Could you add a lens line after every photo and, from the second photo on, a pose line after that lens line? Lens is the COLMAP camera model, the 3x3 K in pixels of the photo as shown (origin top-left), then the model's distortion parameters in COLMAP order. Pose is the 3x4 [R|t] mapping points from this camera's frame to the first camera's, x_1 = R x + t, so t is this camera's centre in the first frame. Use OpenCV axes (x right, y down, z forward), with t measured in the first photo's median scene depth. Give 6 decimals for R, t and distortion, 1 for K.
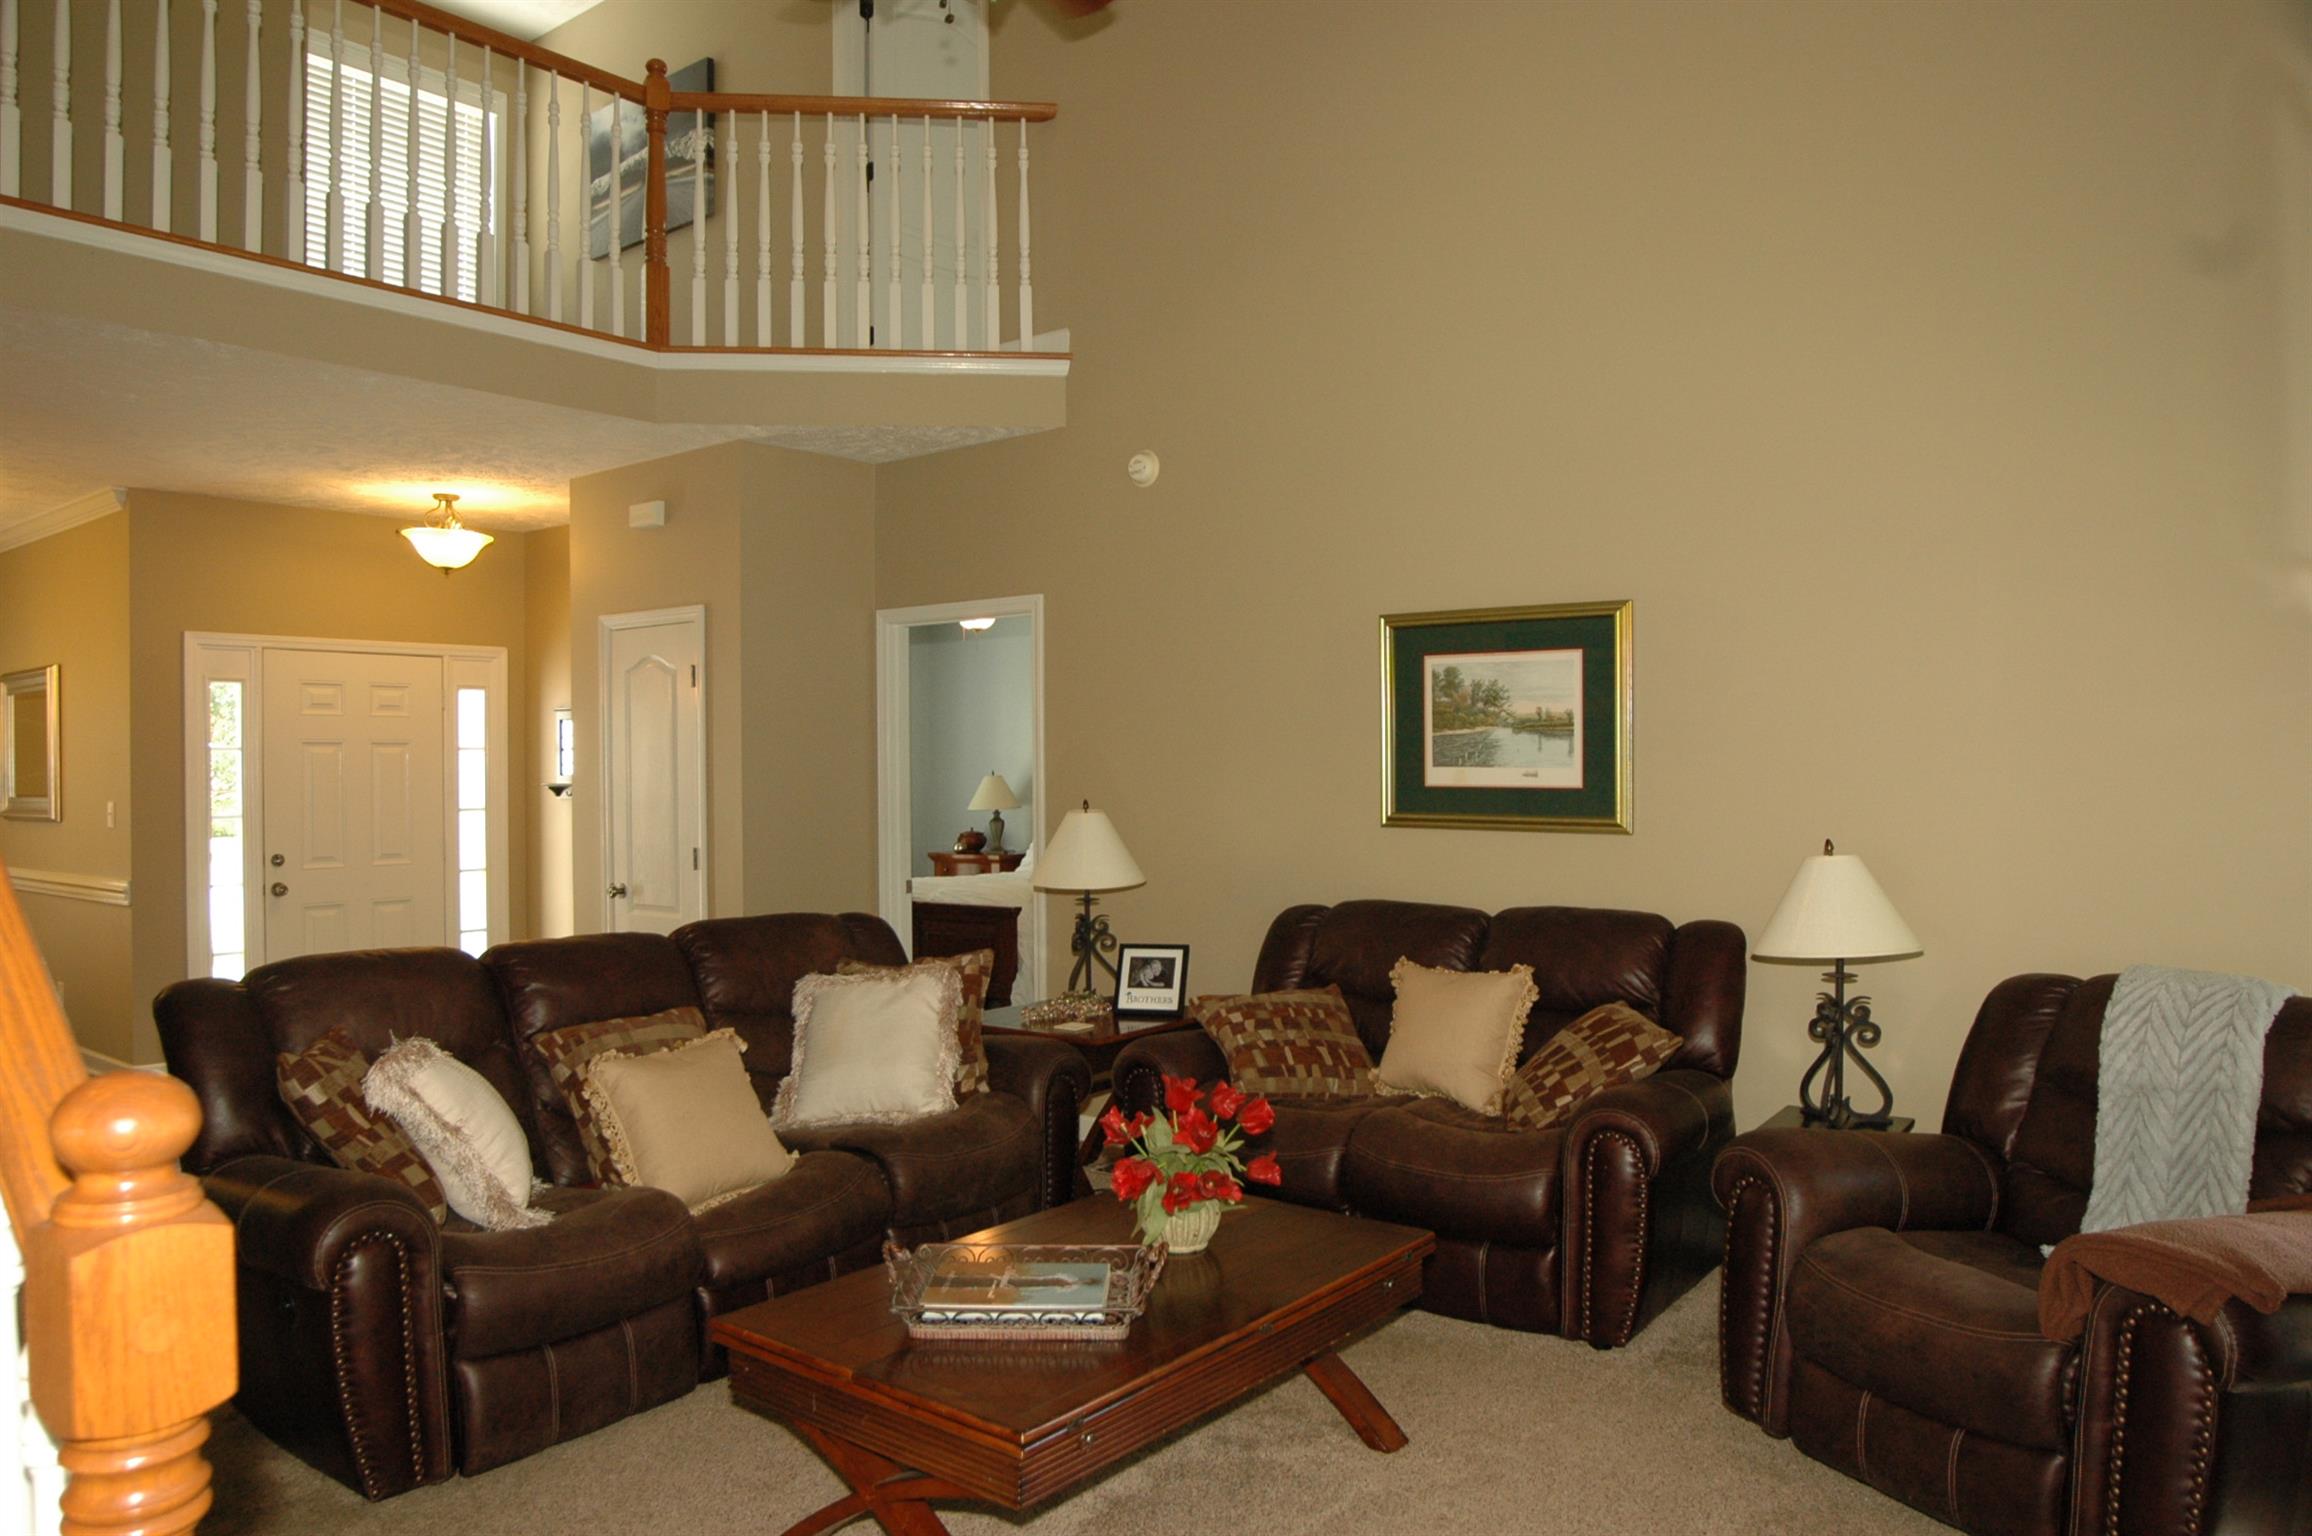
lens RADIAL K [[1567.0, 0, 1154.7], [0, 1567.0, 770.9], [0, 0, 1]] dist [-0.056273, -0.002190]
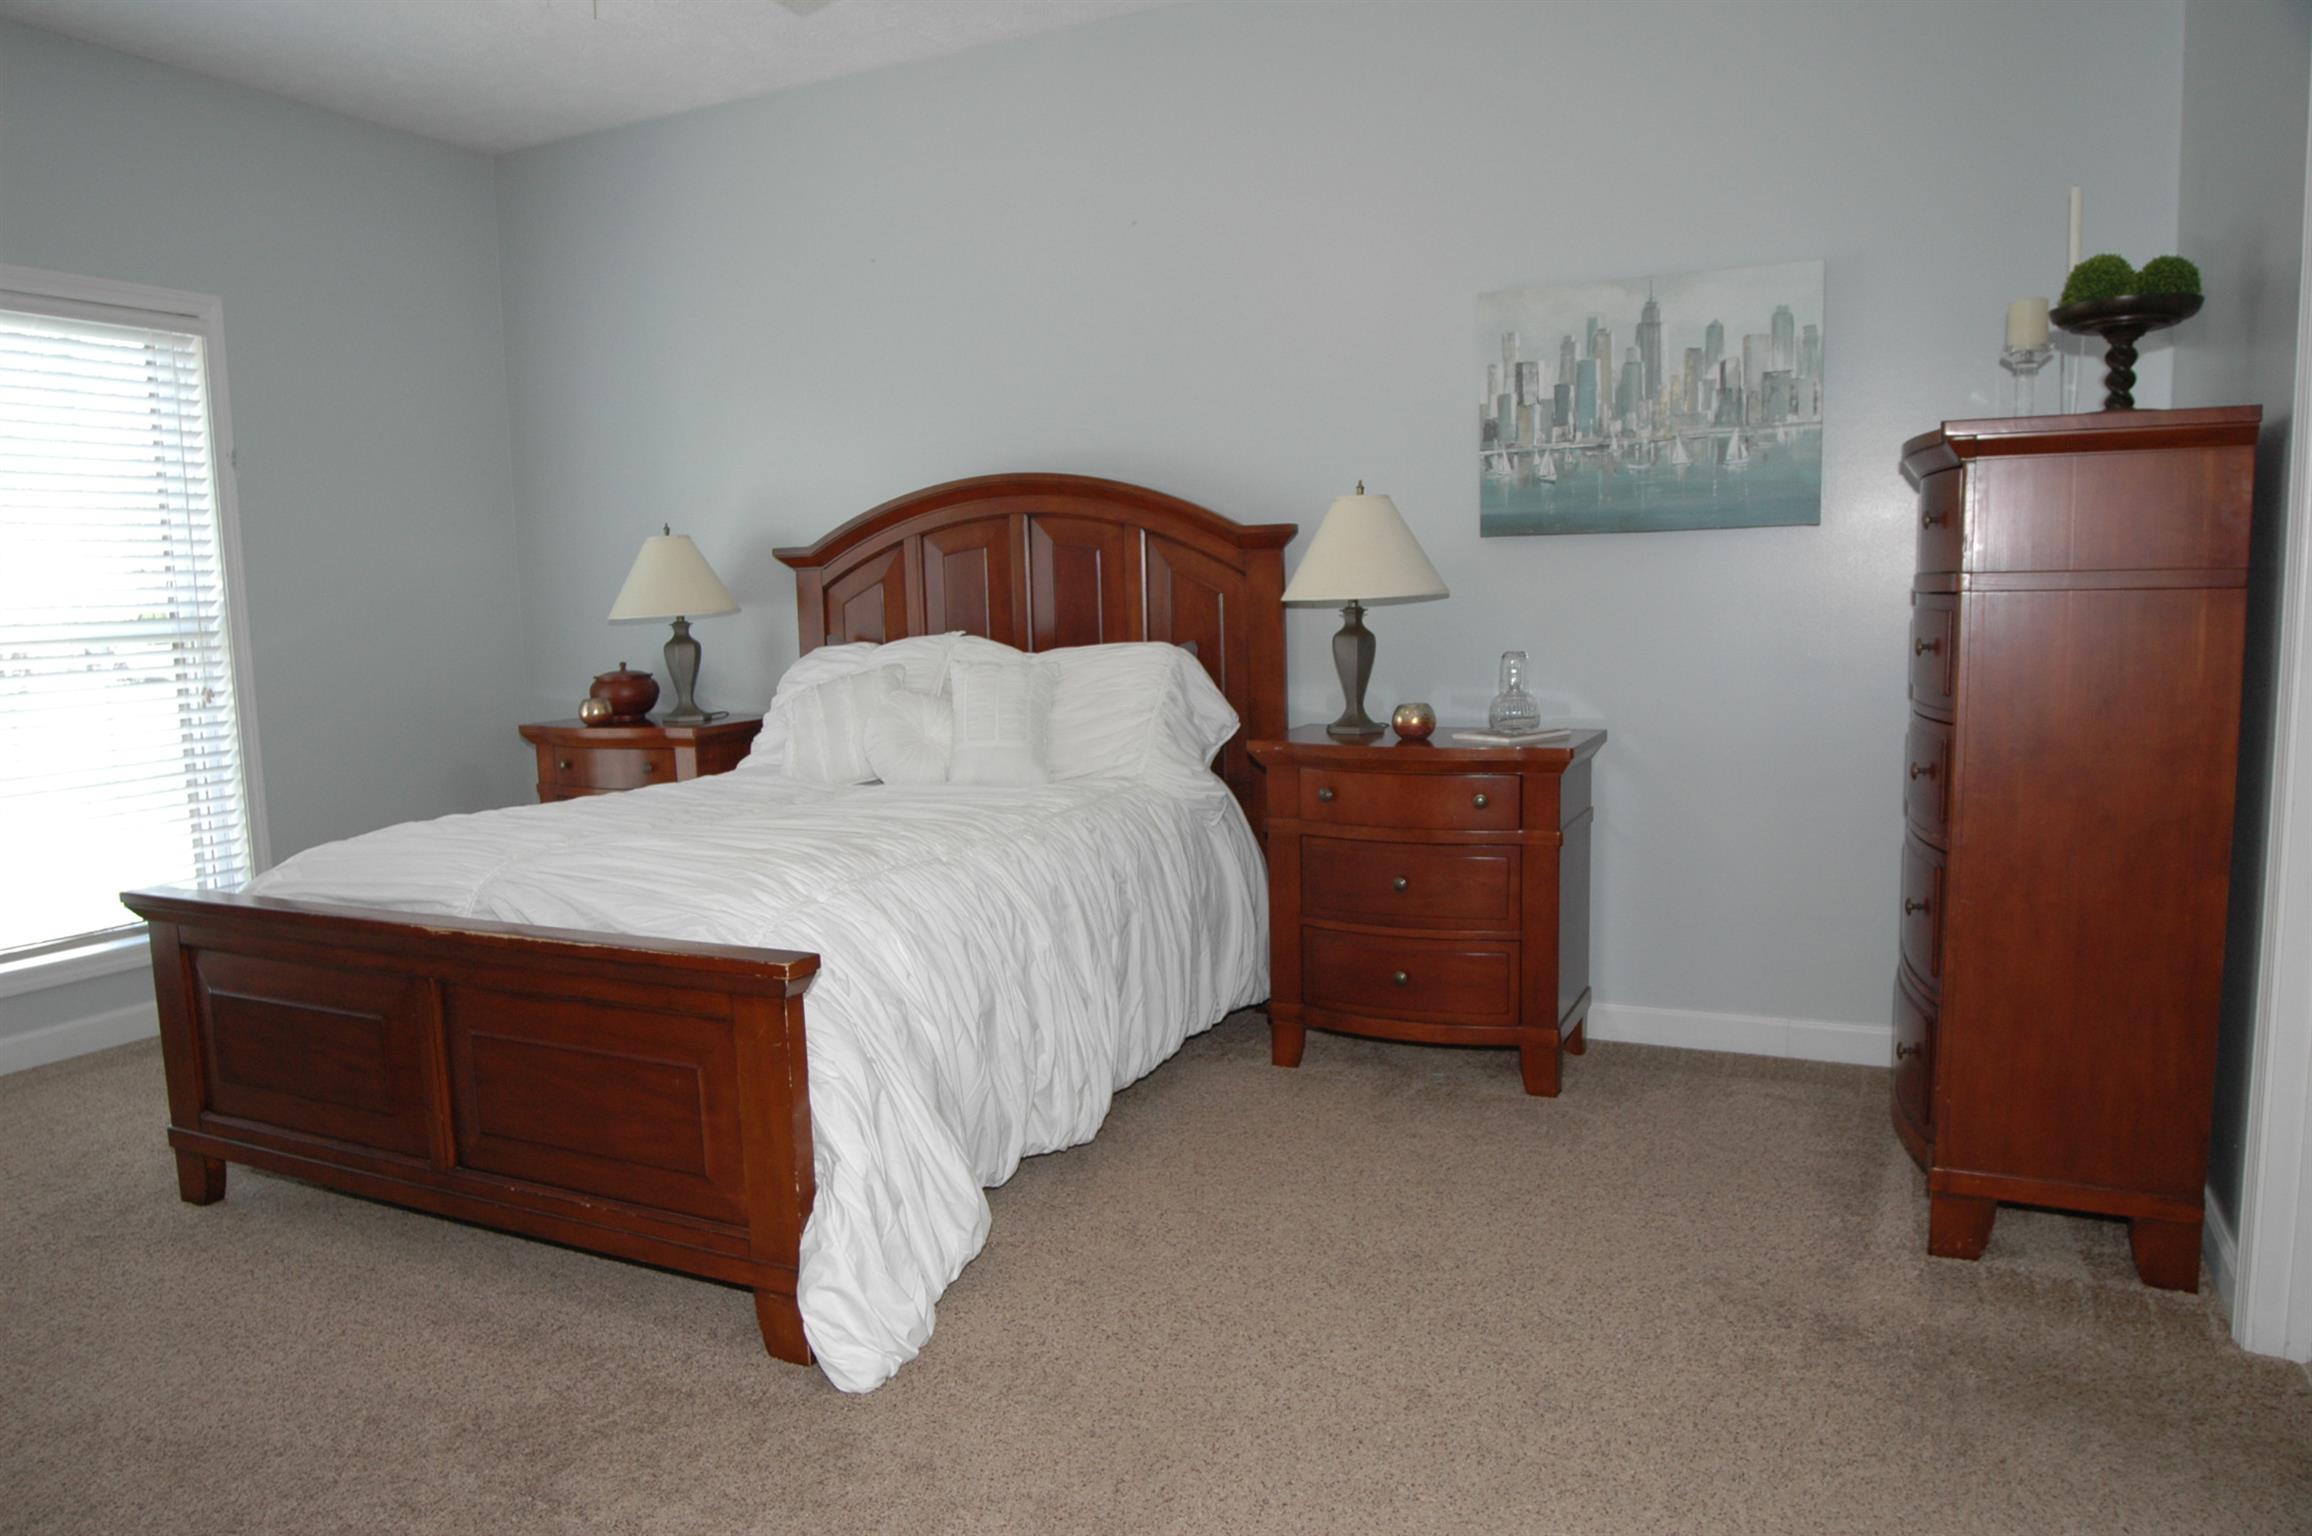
lens RADIAL K [[1567.0, 0, 1155.1], [0, 1567.0, 764.9], [0, 0, 1]] dist [-0.056273, -0.002190]
pose [[0.977082, -0.039802, 0.209107, -0.067453], [0.013741, 0.992108, 0.124632, 0.014150], [-0.212418, -0.118903, 0.969918, 0.579870]]
